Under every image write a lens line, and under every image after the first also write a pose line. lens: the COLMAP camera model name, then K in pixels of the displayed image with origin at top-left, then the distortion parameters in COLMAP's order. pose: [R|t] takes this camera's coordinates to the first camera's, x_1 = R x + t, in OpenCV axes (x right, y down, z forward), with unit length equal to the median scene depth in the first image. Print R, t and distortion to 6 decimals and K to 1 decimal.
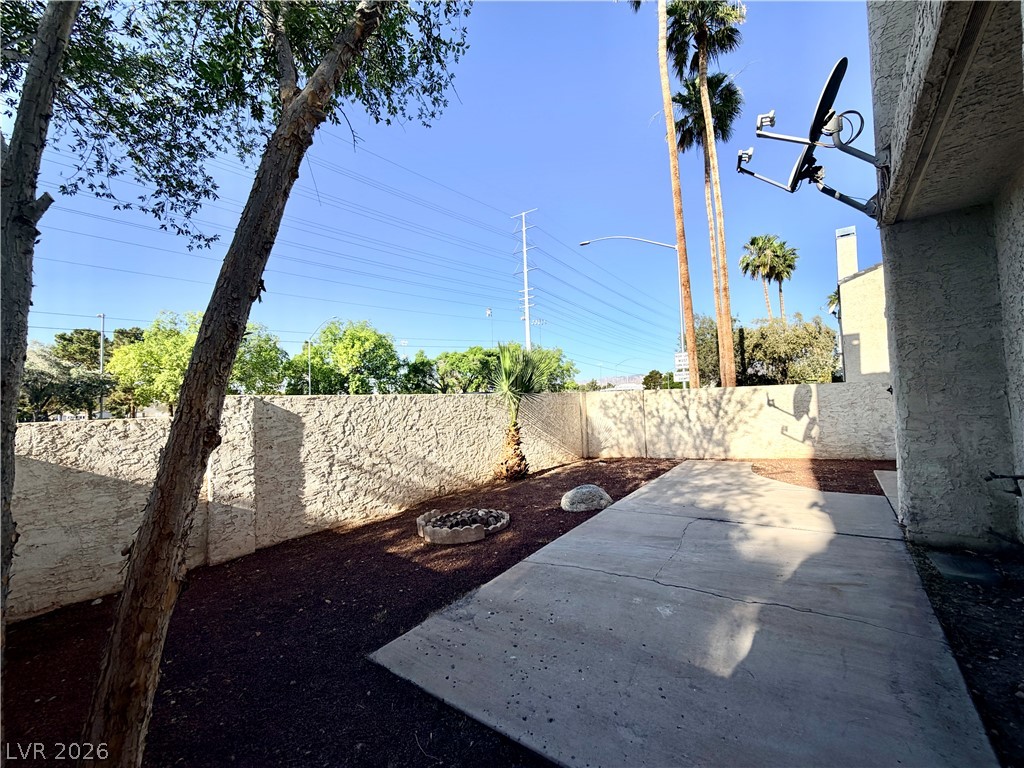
lens RADIAL K [[414.7, 0, 513.0], [0, 414.7, 382.2], [0, 0, 1]] dist [0.003945, 0.000194]
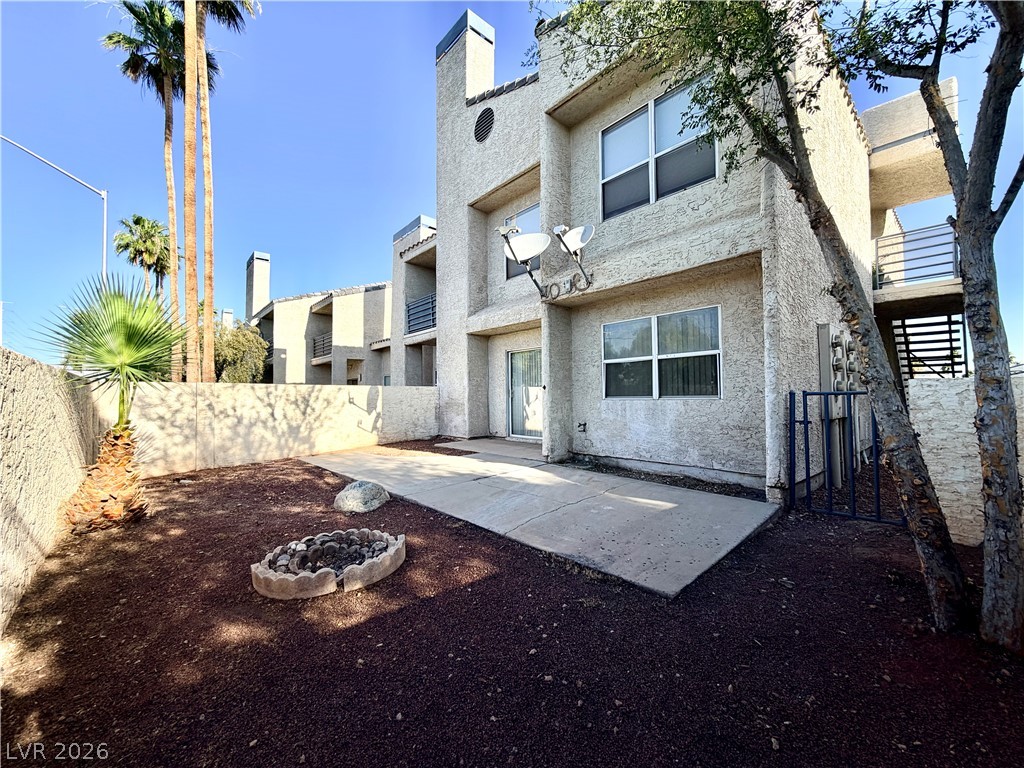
lens RADIAL K [[414.7, 0, 514.3], [0, 414.7, 384.5], [0, 0, 1]] dist [0.003945, 0.000194]
pose [[0.151878, 0.063629, 0.986349, -0.417410], [-0.039001, 0.997534, -0.058346, 0.049950], [-0.987630, -0.029607, 0.153985, 0.342369]]
